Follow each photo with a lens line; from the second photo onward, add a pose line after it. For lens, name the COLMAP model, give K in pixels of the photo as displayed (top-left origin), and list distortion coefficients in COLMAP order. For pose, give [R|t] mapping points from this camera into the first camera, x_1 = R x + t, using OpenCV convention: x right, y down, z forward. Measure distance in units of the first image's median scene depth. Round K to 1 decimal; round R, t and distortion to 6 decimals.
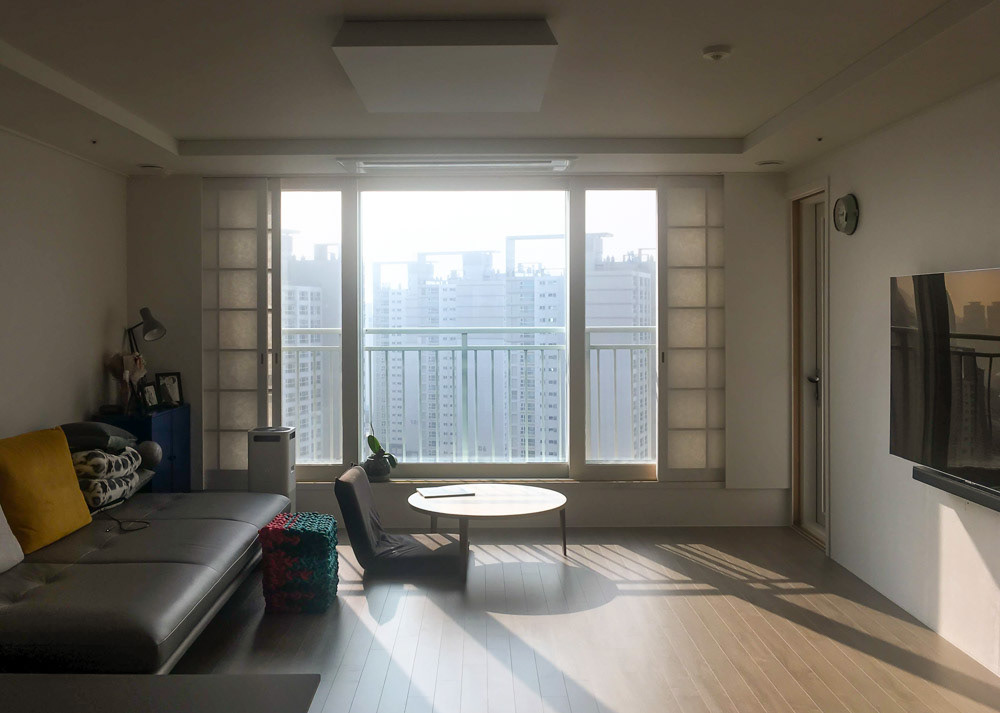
lens RADIAL K [[960.9, 0, 500.0], [0, 960.9, 356.5], [0, 0, 1]] dist [0.004567, 0.005086]
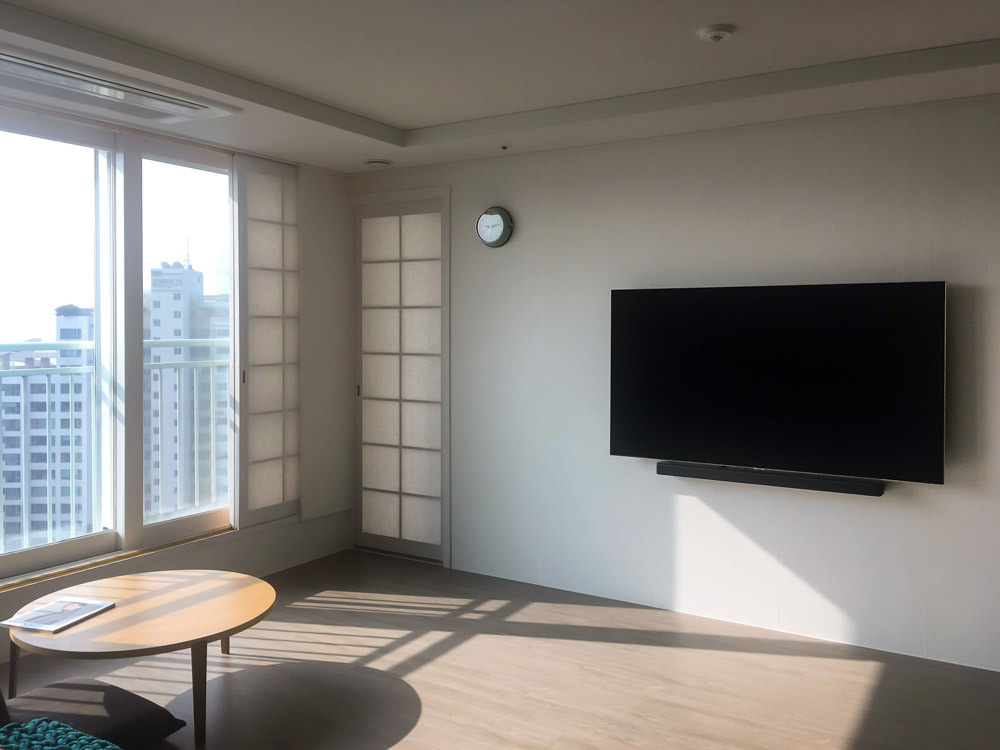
lens RADIAL K [[840.3, 0, 499.8], [0, 840.3, 341.7], [0, 0, 1]] dist [-0.004800, -0.003342]
pose [[0.539350, -0.016433, 0.841922, -0.317544], [0.039780, 0.999191, -0.005981, -0.016348], [-0.841142, 0.036717, 0.539567, 0.428527]]
